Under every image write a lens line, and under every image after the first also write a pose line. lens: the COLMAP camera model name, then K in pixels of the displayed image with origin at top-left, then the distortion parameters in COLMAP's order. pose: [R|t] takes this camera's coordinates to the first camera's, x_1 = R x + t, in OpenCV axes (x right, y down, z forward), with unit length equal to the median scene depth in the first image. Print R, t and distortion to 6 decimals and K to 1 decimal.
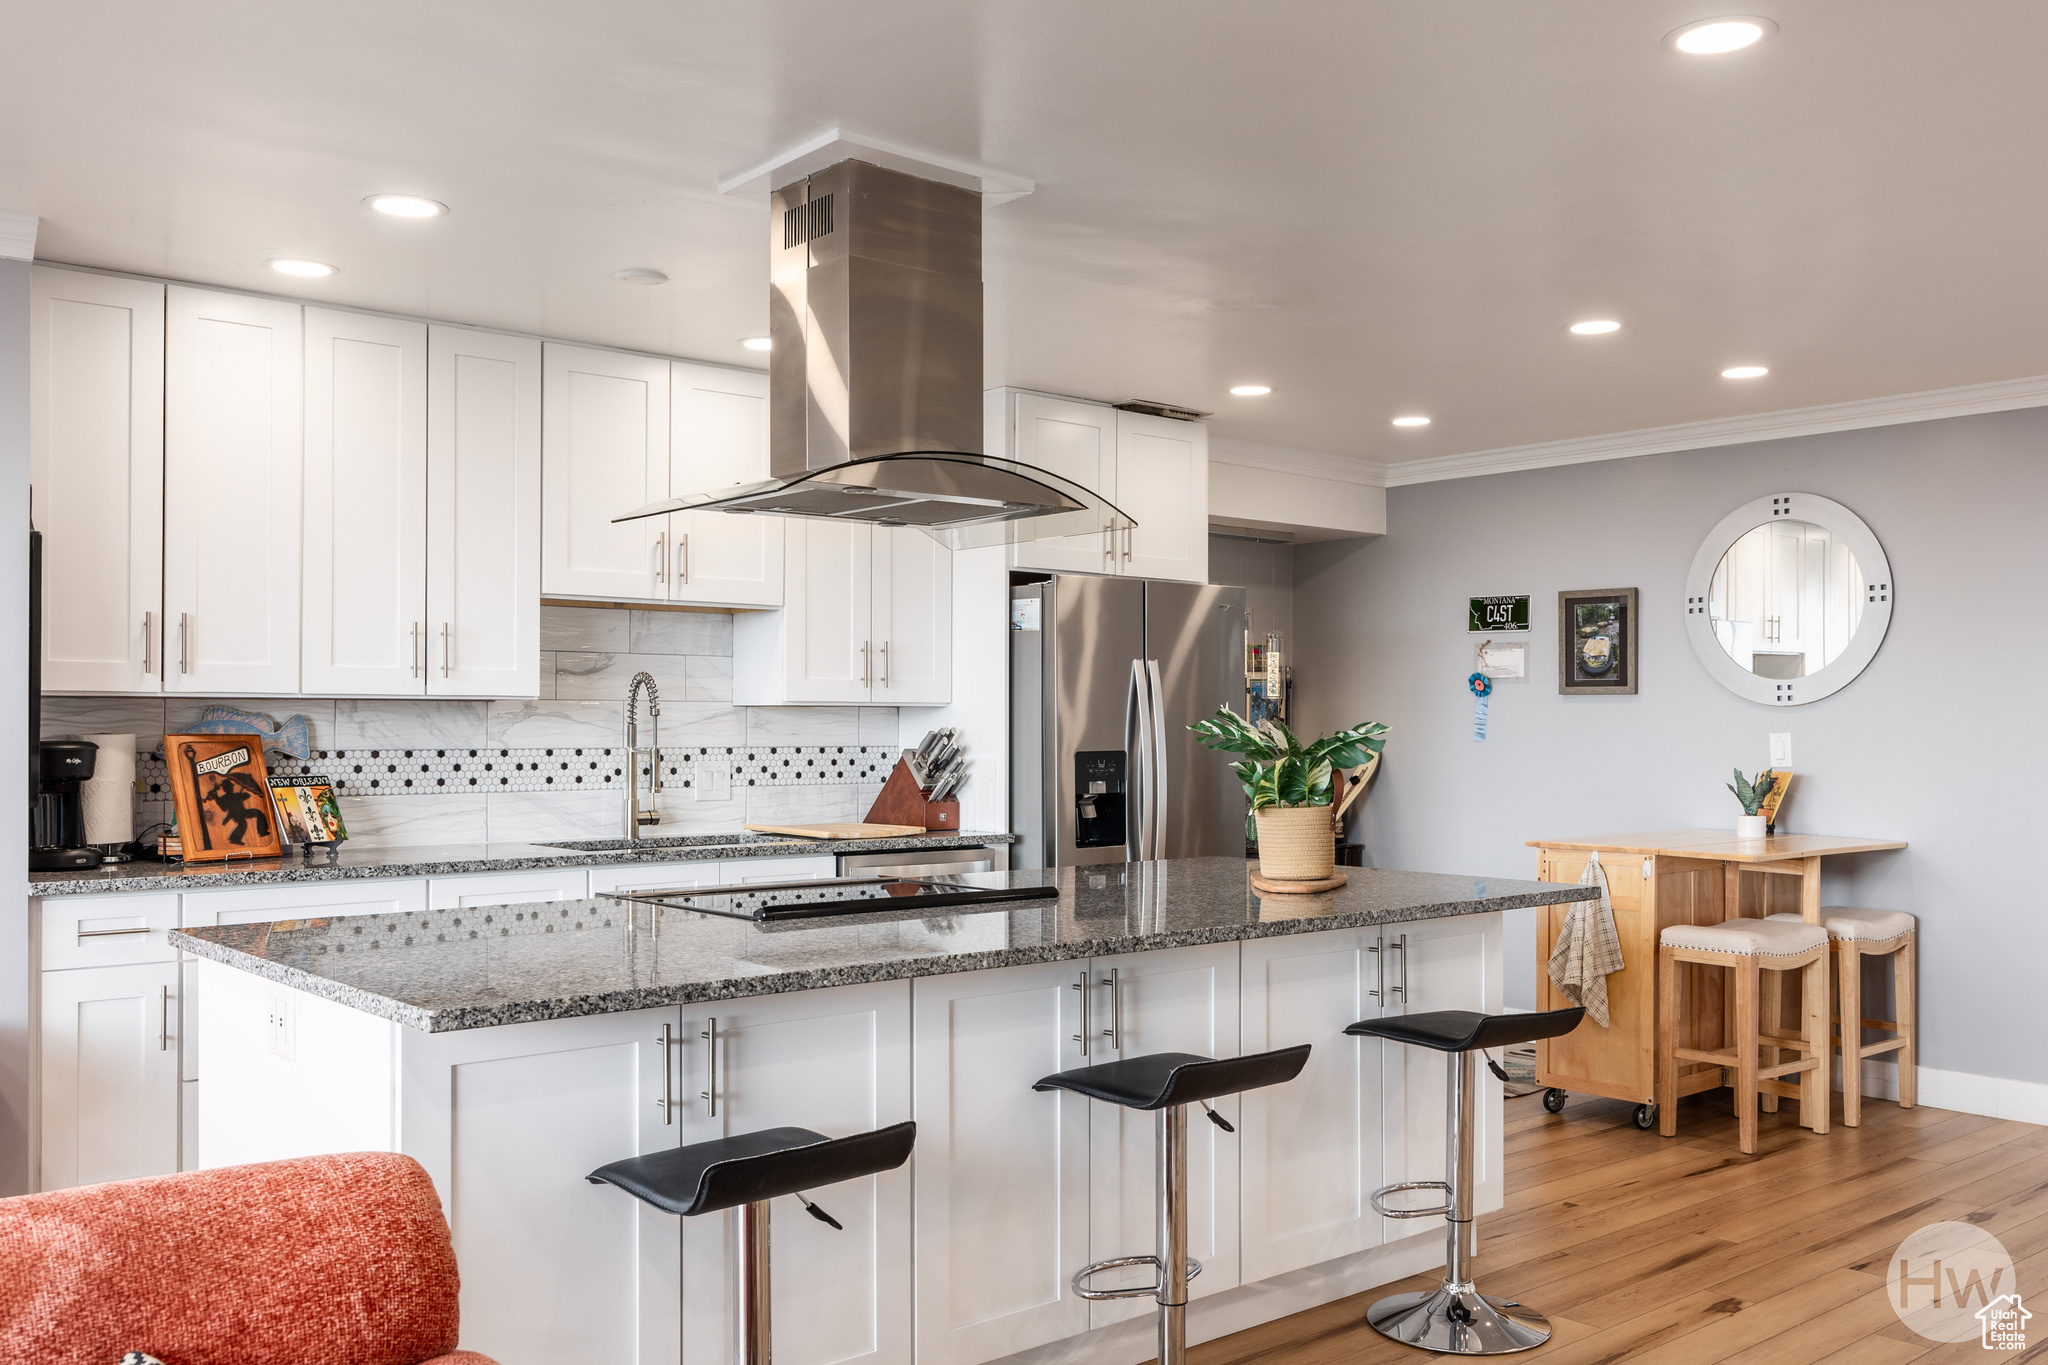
lens RADIAL K [[1786.0, 0, 1024.3], [0, 1786.0, 713.2], [0, 0, 1]] dist [0.002804, 0.003741]
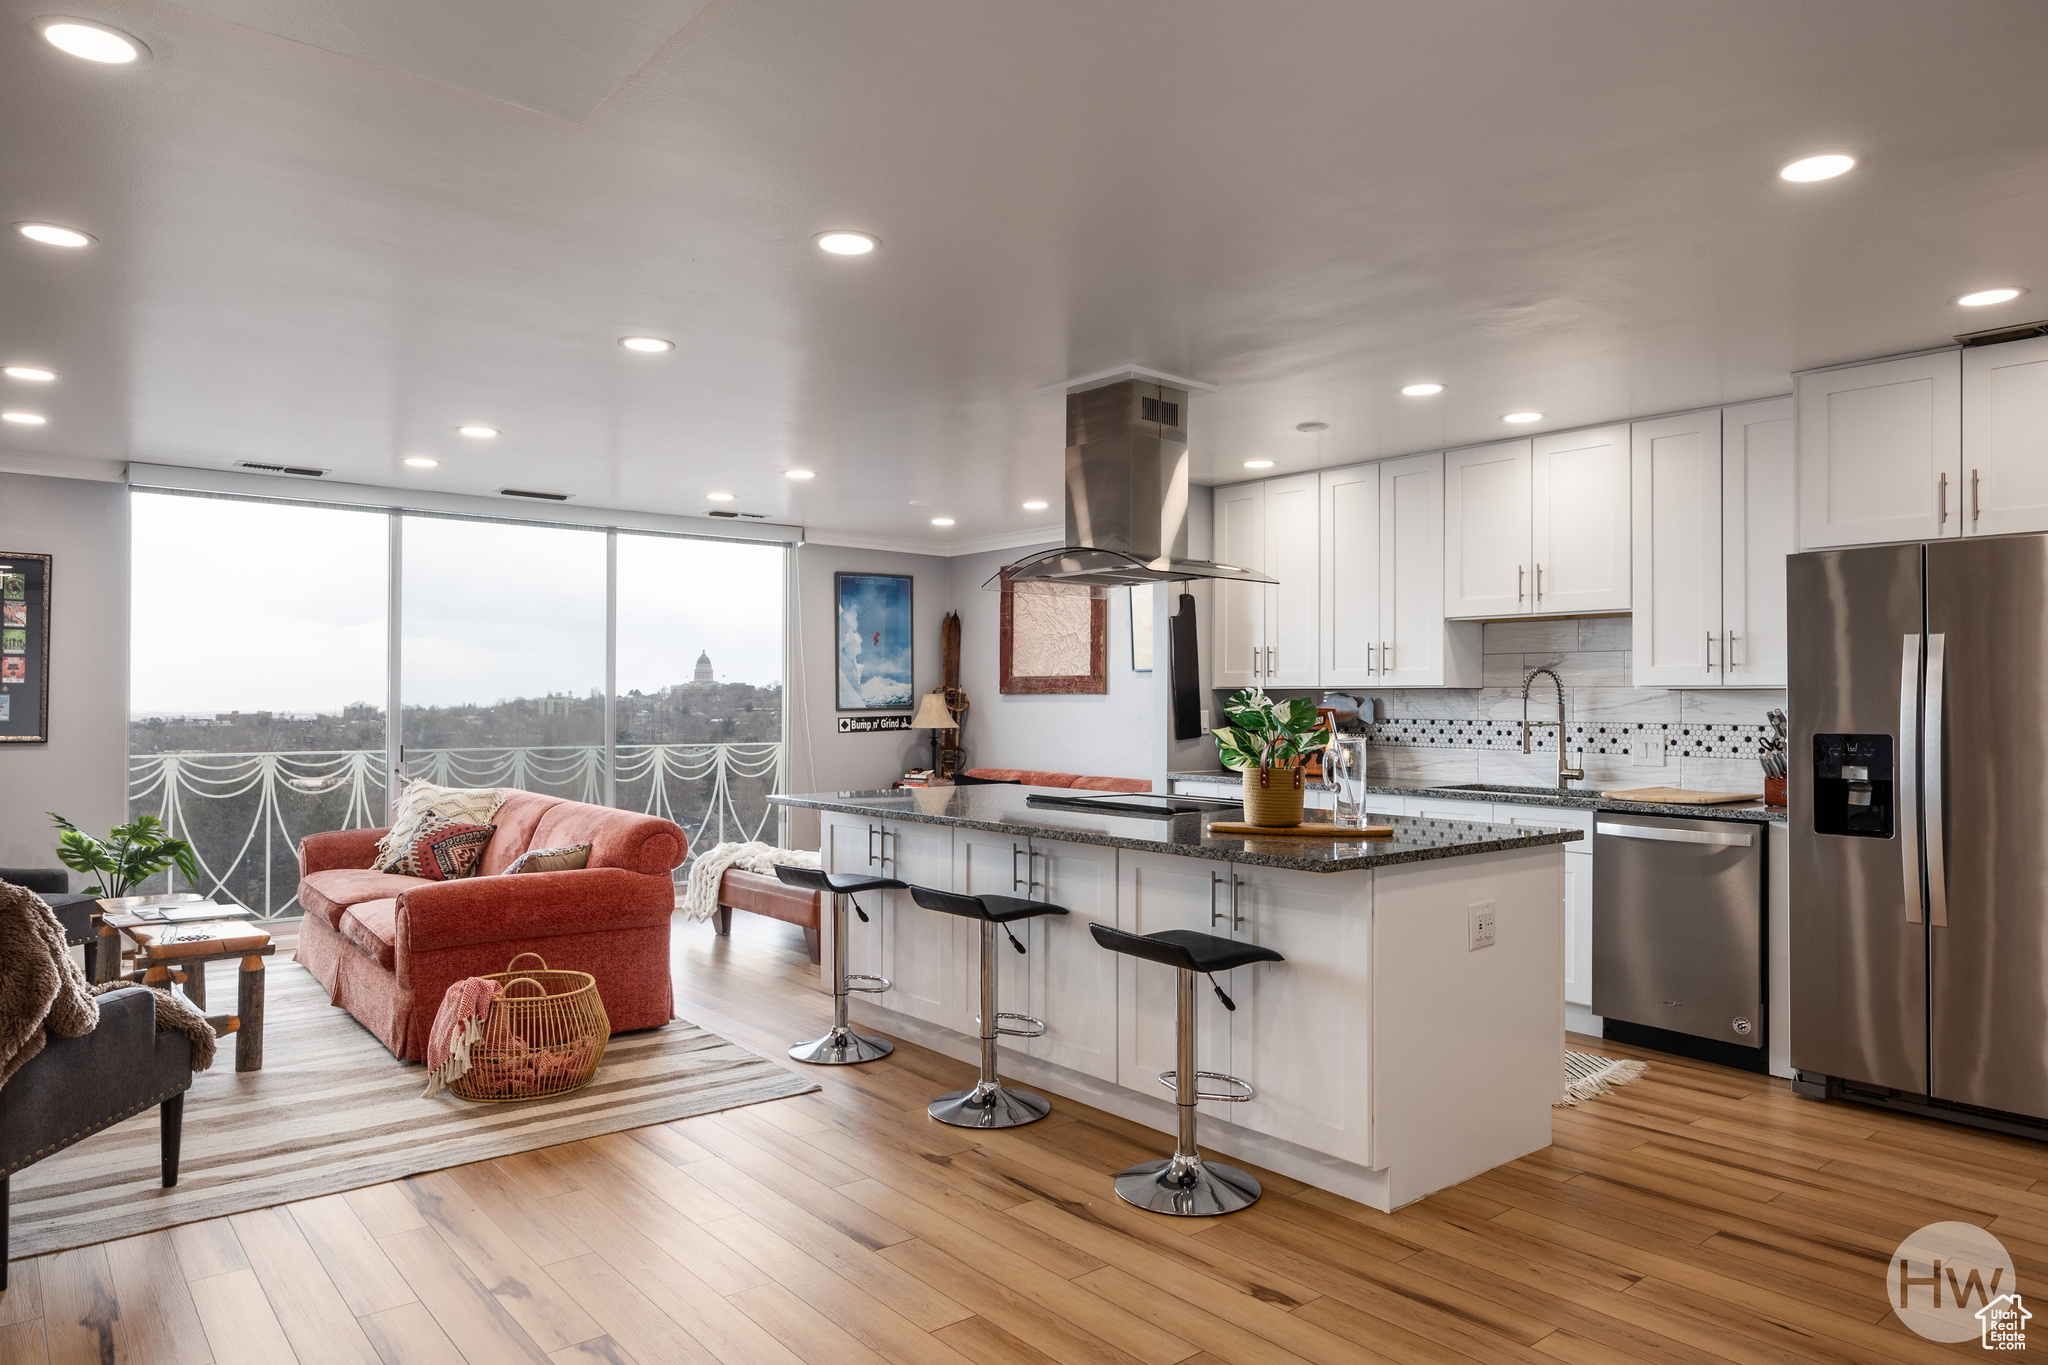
lens RADIAL K [[1276.4, 0, 1024.0], [0, 1276.4, 682.5], [0, 0, 1]] dist [-0.005014, -0.000205]
pose [[-0.004625, -0.015458, -0.999870, 0.804973], [0.000344, 0.999880, -0.015460, 0.004671], [0.999989, -0.000416, -0.004619, 0.636472]]
